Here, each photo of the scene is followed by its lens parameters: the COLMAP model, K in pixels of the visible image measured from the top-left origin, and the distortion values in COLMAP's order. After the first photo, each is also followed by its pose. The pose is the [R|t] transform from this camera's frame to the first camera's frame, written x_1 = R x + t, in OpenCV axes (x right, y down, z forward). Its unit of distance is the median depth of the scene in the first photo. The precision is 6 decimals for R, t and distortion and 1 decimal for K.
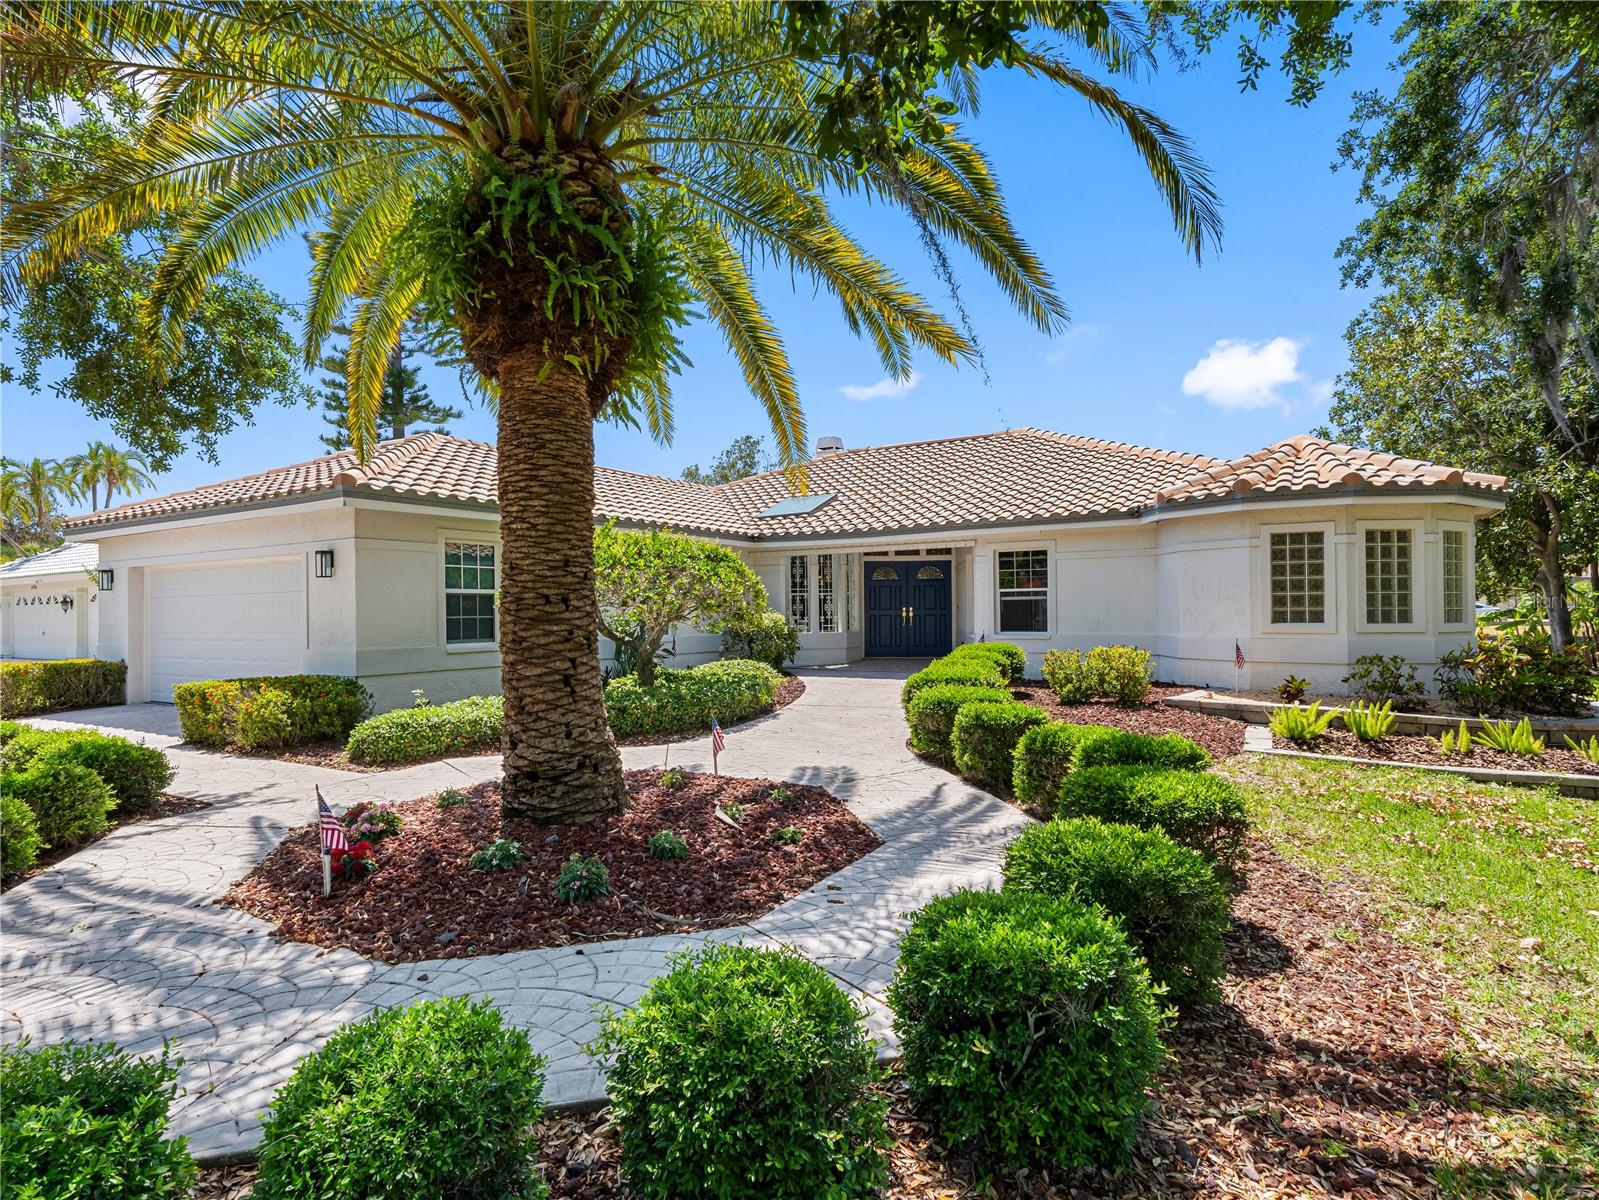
lens RADIAL K [[802.0, 0, 799.5], [0, 802.0, 600.0], [0, 0, 1]] dist [0.000012, -0.000001]
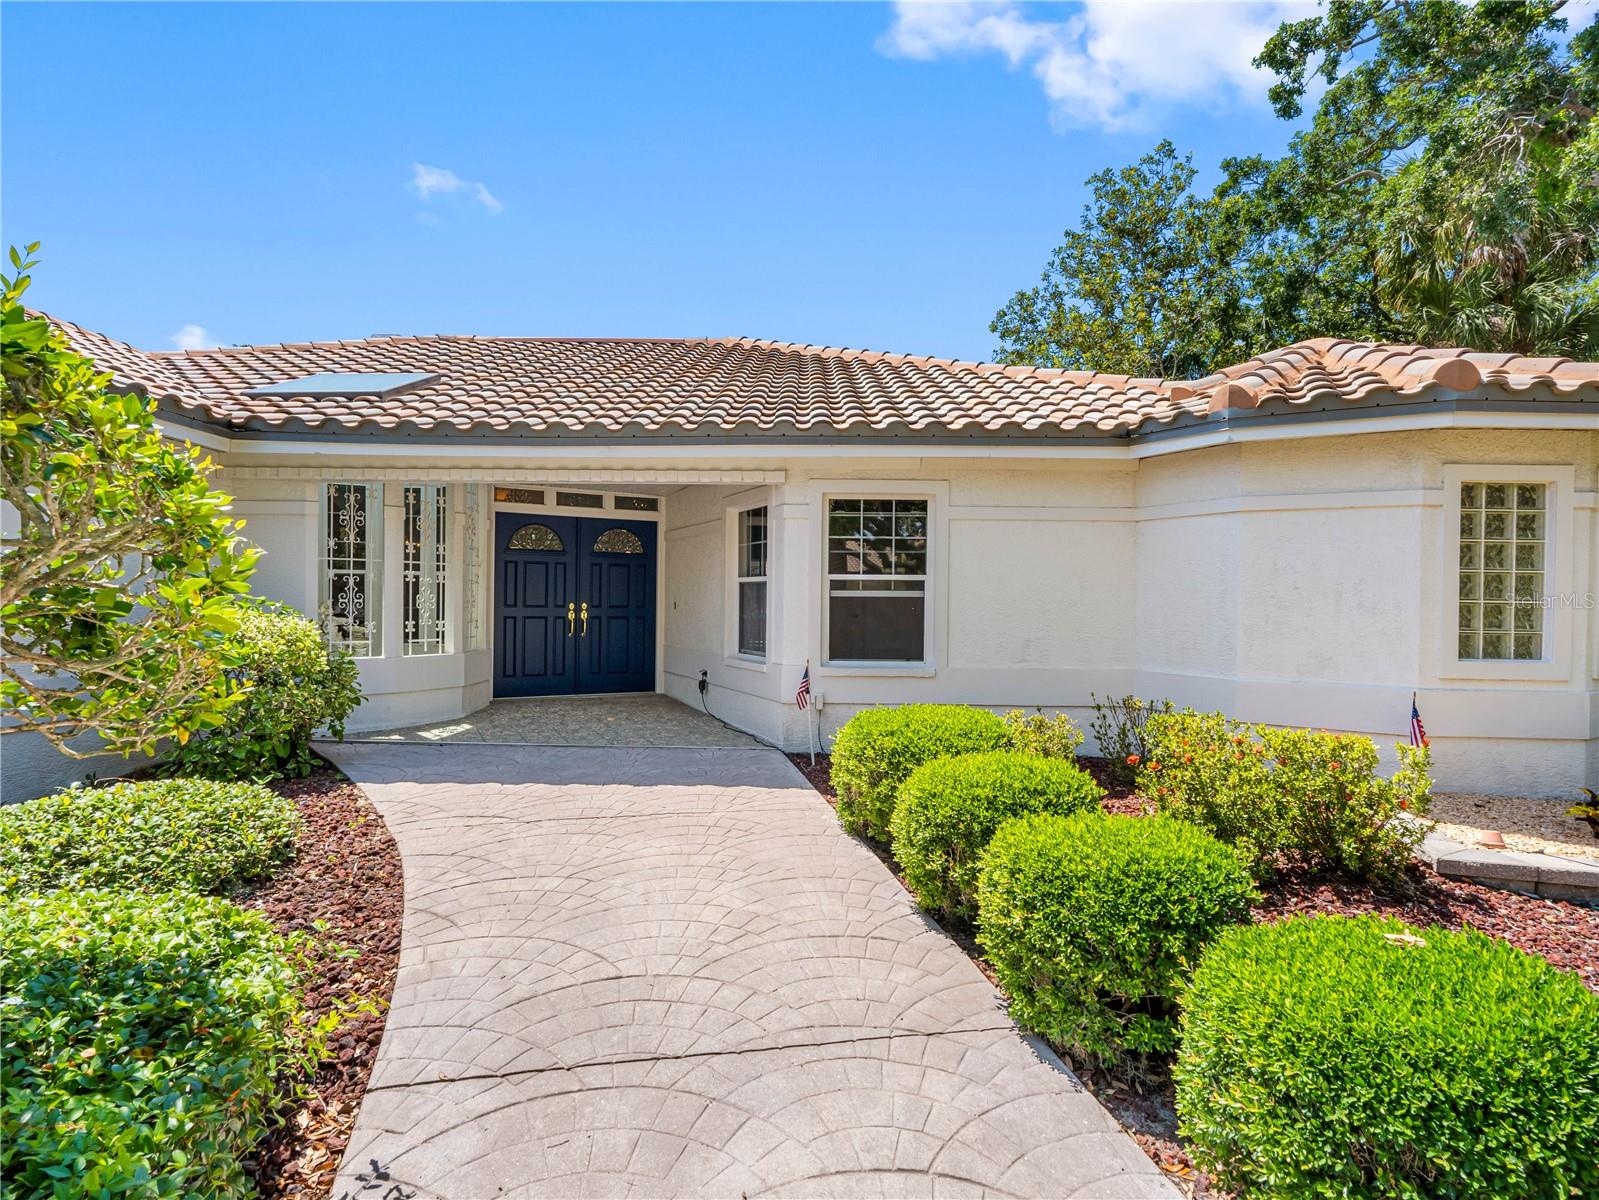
lens RADIAL K [[799.5, 0, 791.1], [0, 799.5, 600.6], [0, 0, 1]] dist [0.001298, -0.005198]
pose [[0.859021, 0.016902, 0.511661, -0.021955], [-0.025798, 0.999614, 0.010291, -0.001881], [-0.511289, -0.022040, 0.859126, 0.583747]]
